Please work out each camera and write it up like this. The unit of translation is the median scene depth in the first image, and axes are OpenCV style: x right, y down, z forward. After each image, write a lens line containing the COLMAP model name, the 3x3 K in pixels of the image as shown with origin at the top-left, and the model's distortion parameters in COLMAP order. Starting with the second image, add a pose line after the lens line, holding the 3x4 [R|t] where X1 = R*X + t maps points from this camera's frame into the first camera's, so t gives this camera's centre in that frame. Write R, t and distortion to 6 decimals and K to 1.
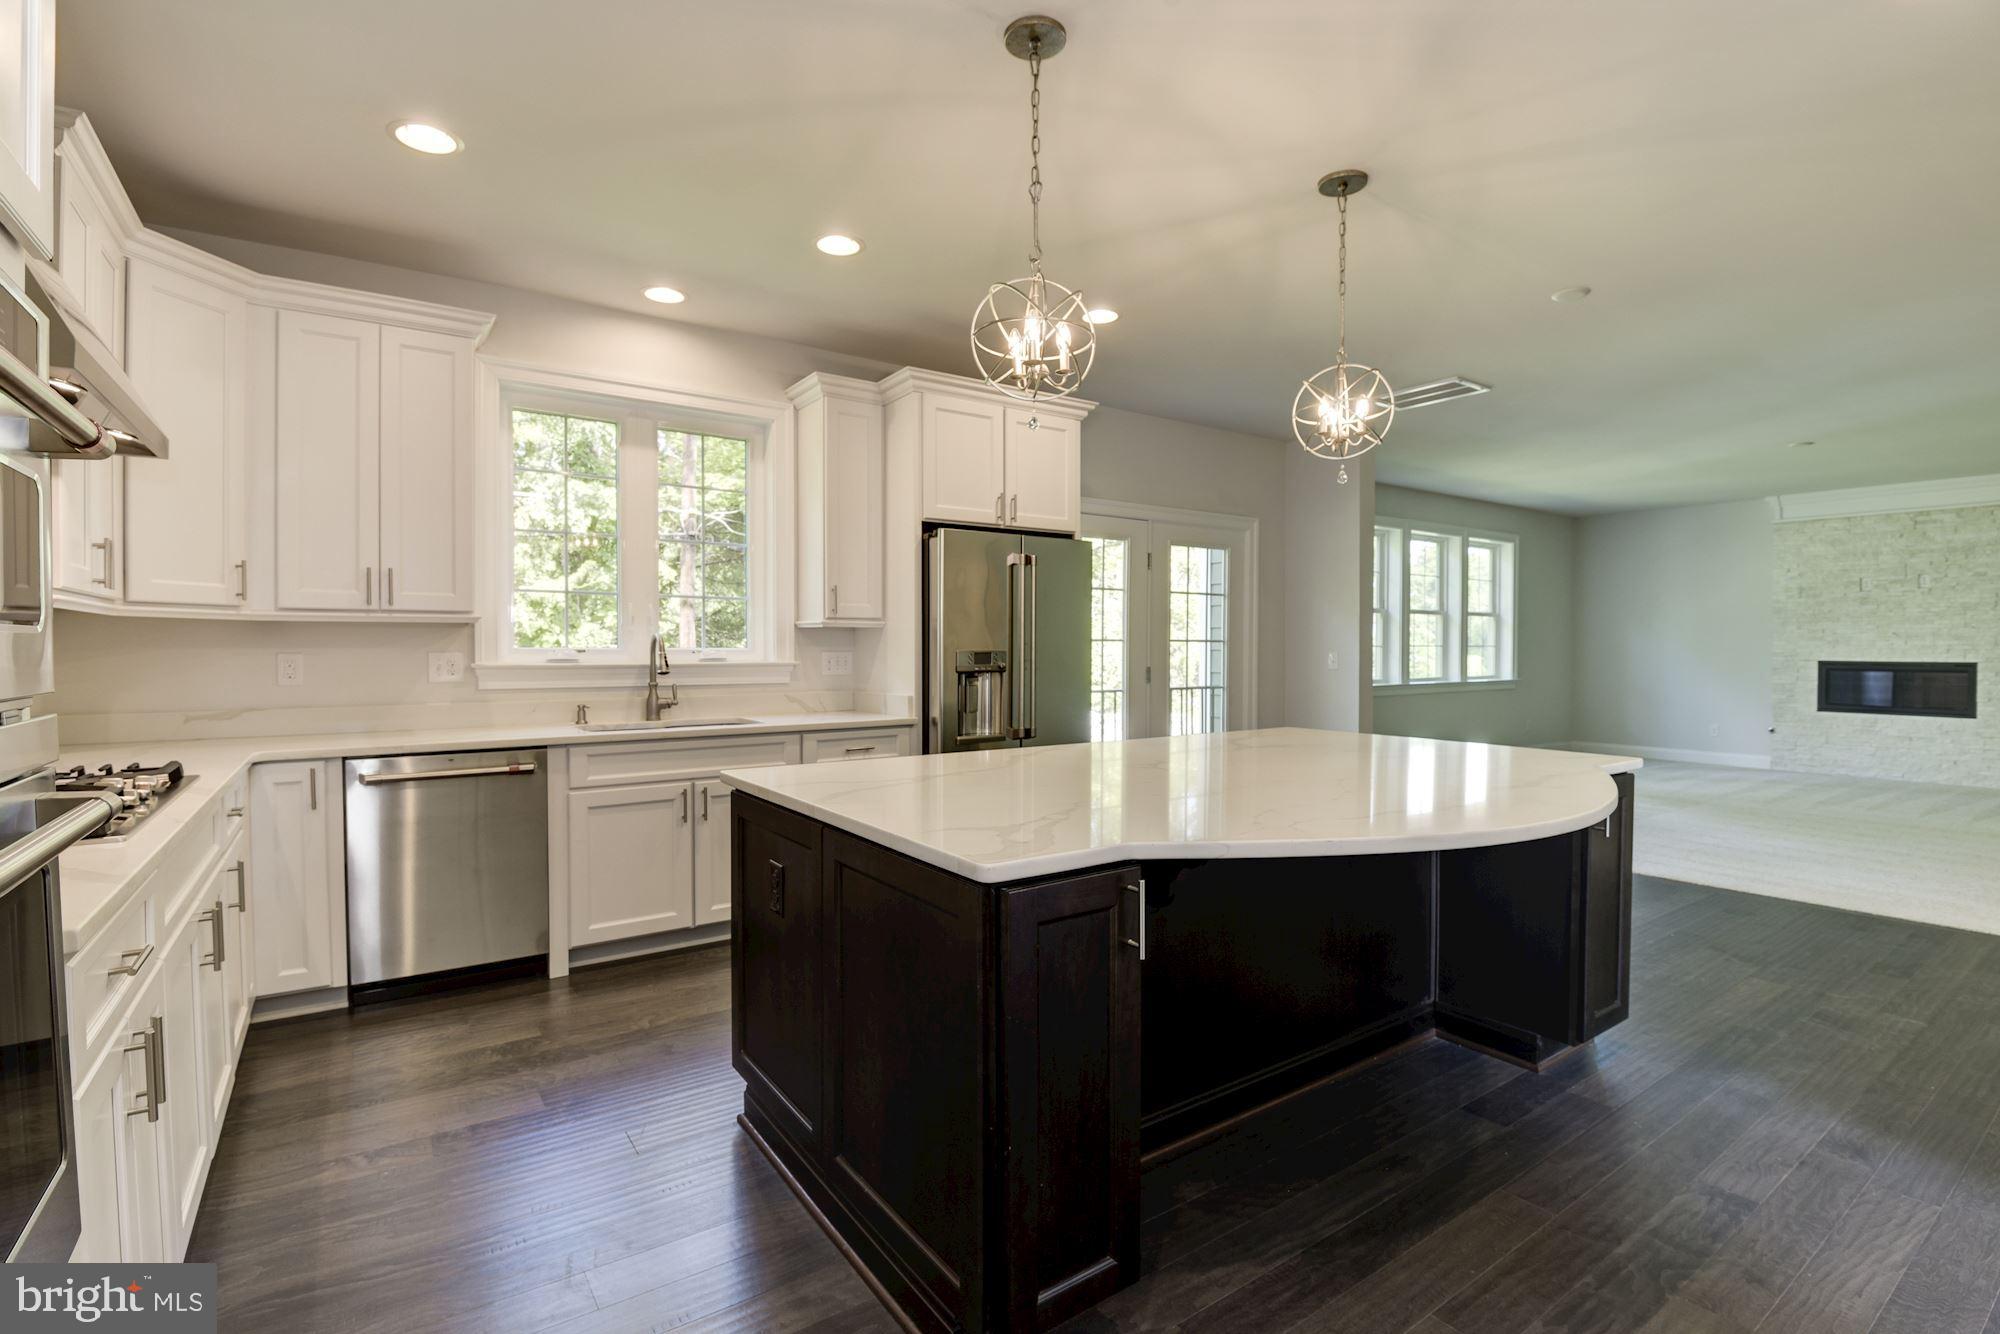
lens RADIAL K [[941.5, 0, 1000.0], [0, 941.5, 667.0], [0, 0, 1]] dist [0.022923, -0.000091]
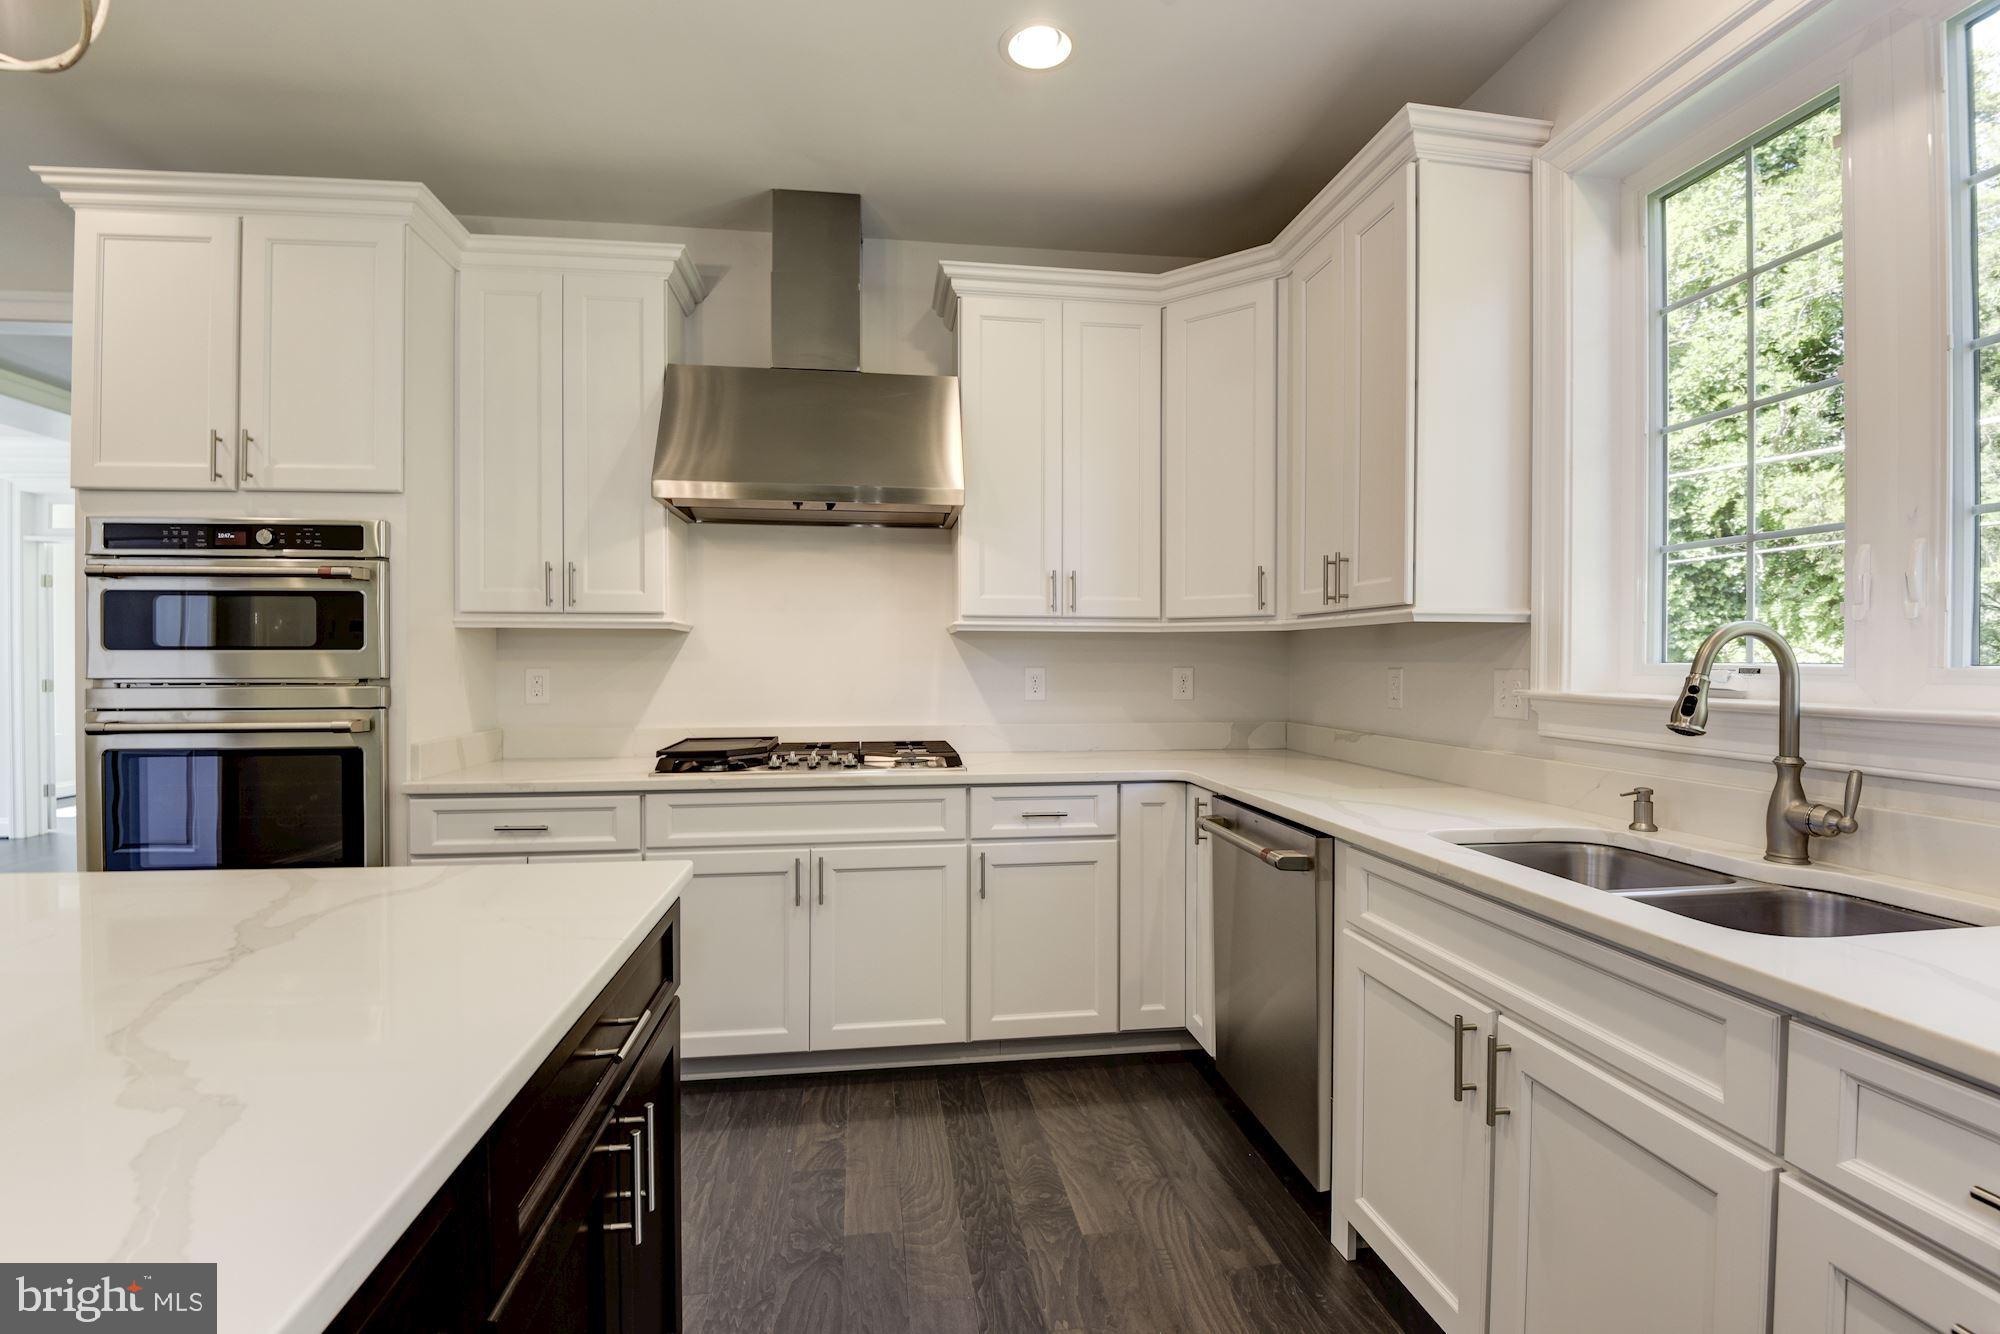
lens RADIAL K [[941.5, 0, 1000.0], [0, 941.5, 667.0], [0, 0, 1]] dist [0.022923, -0.000091]
pose [[-0.465356, -0.002983, -0.885119, 0.142573], [-0.026099, 0.999606, 0.010354, -0.019182], [0.884739, 0.027919, -0.465250, 1.293246]]
